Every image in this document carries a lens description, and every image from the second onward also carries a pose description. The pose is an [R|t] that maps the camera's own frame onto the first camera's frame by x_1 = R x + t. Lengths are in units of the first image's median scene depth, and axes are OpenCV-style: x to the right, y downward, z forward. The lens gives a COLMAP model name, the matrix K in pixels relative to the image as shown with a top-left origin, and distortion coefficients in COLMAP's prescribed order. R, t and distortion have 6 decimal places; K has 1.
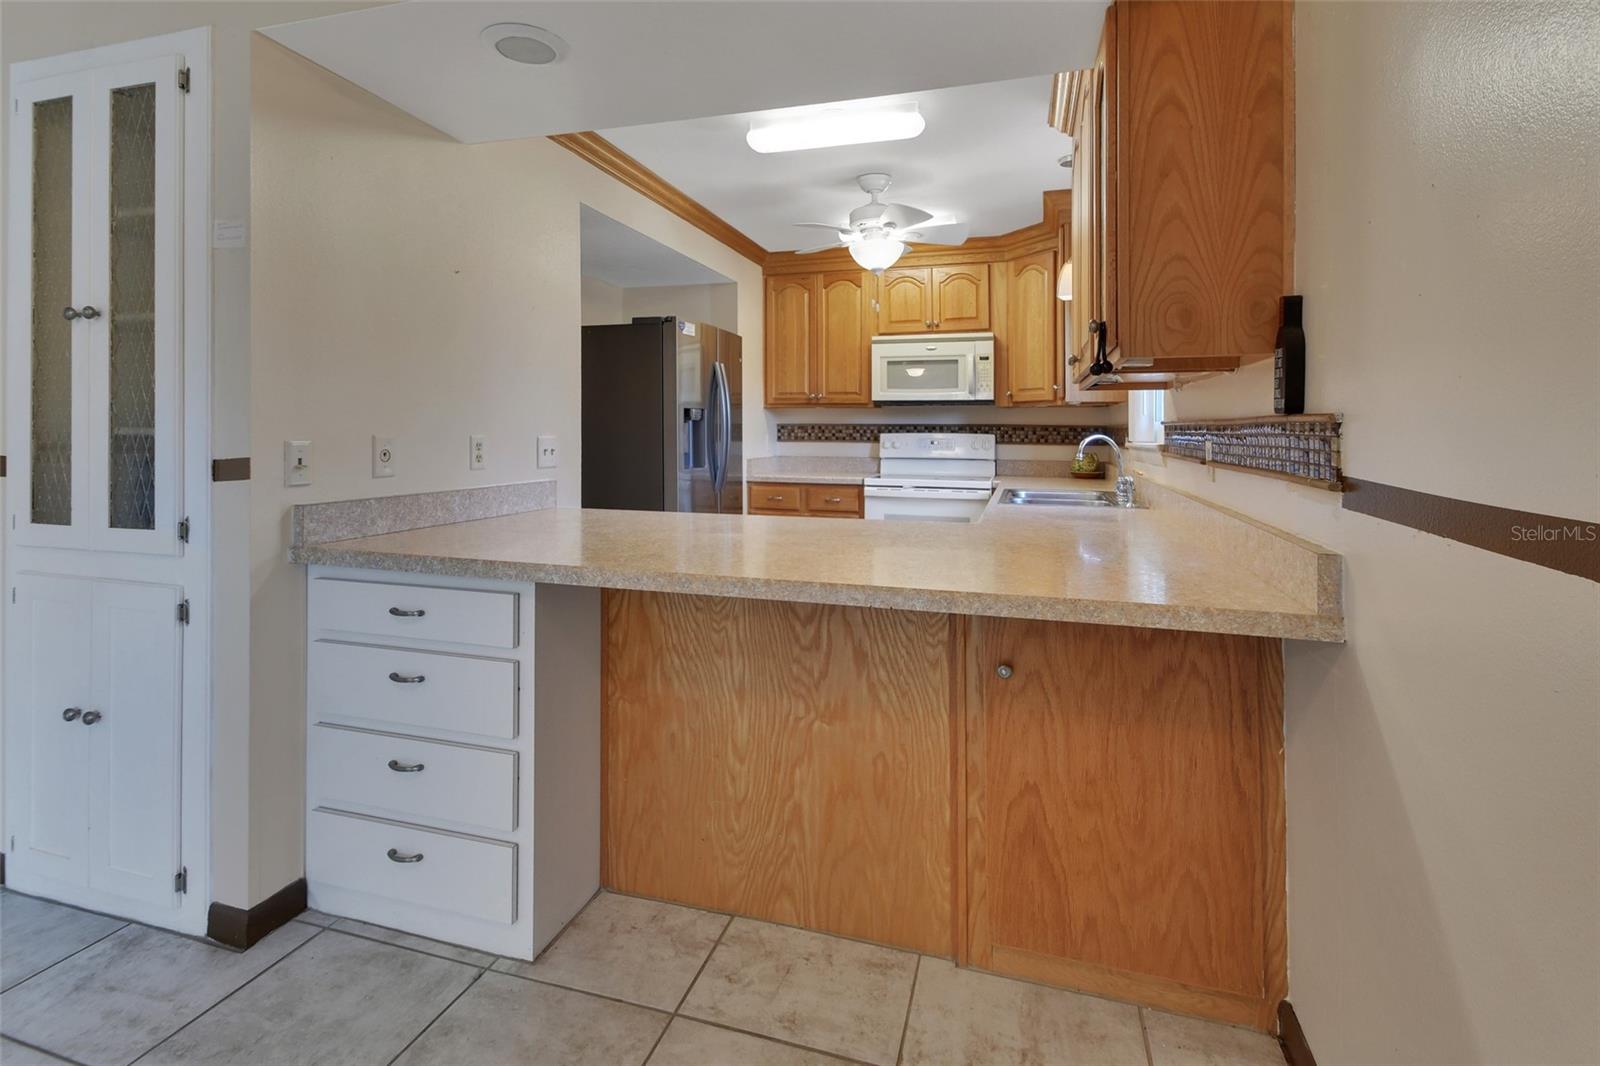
lens RADIAL K [[772.2, 0, 786.2], [0, 772.2, 419.9], [0, 0, 1]] dist [0.016832, -0.000617]
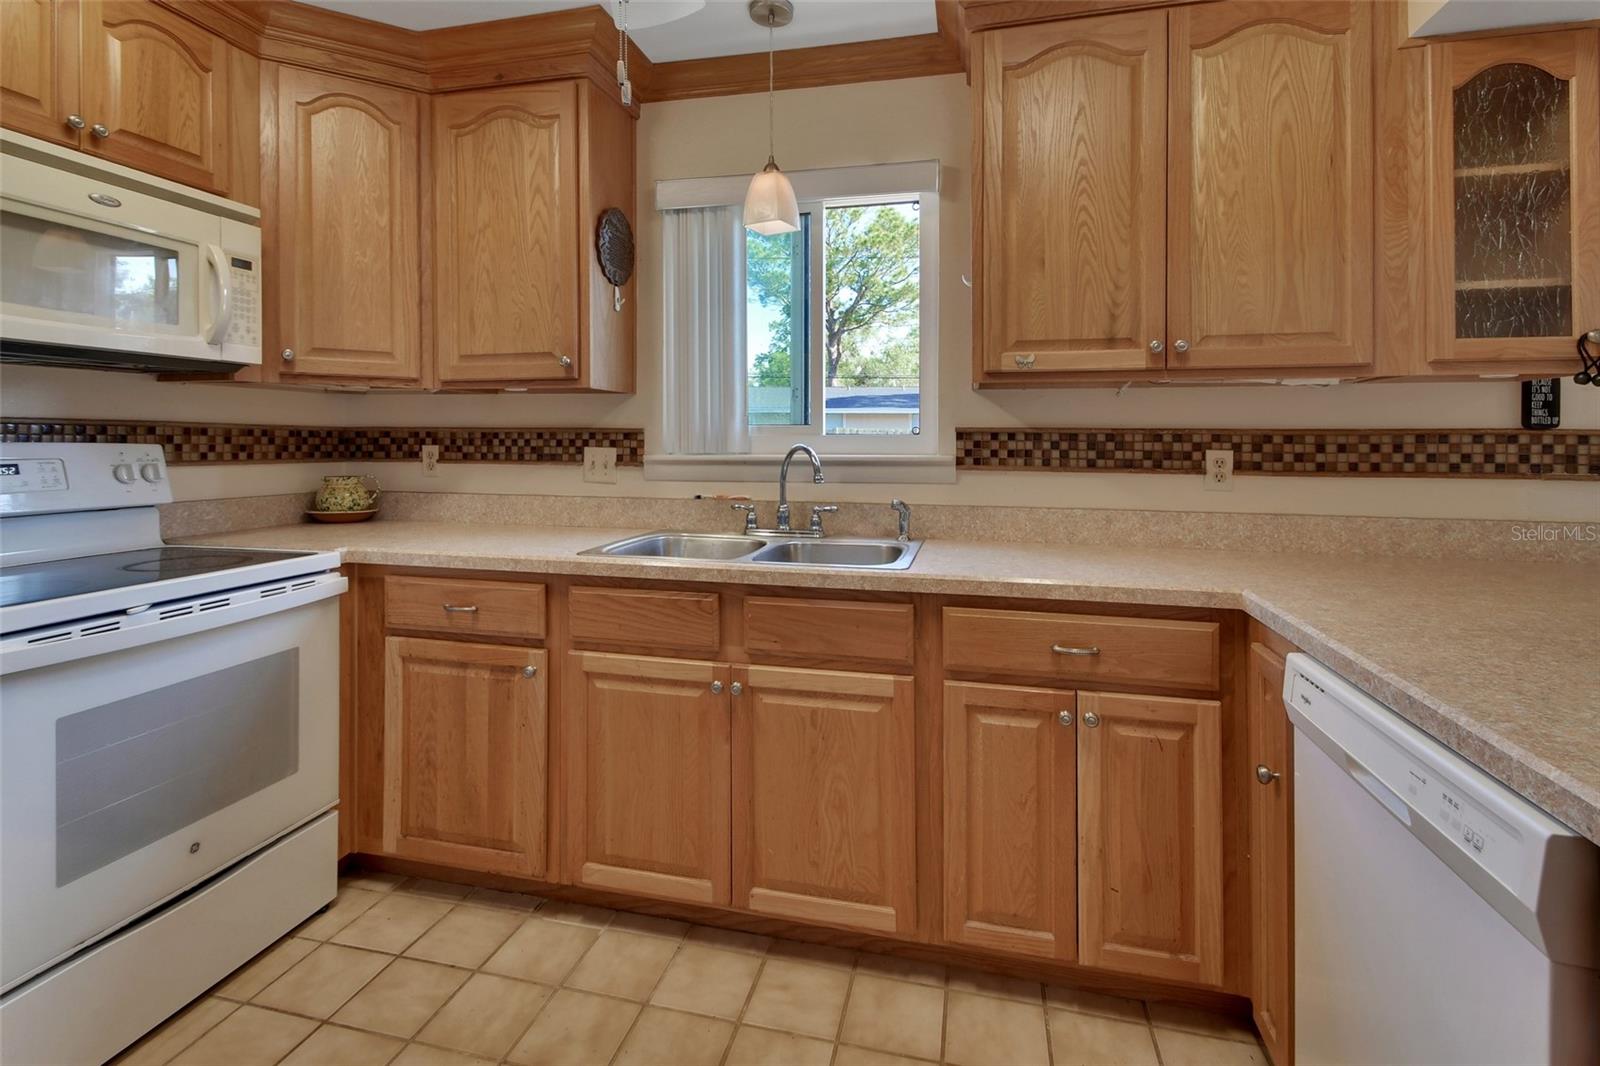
lens RADIAL K [[772.2, 0, 739.7], [0, 772.2, 418.3], [0, 0, 1]] dist [0.016832, -0.000617]
pose [[0.004523, 0.021332, 0.999762, -0.162753], [-0.016608, 0.999636, -0.021254, 0.008669], [-0.999852, -0.016508, 0.004876, 0.717048]]
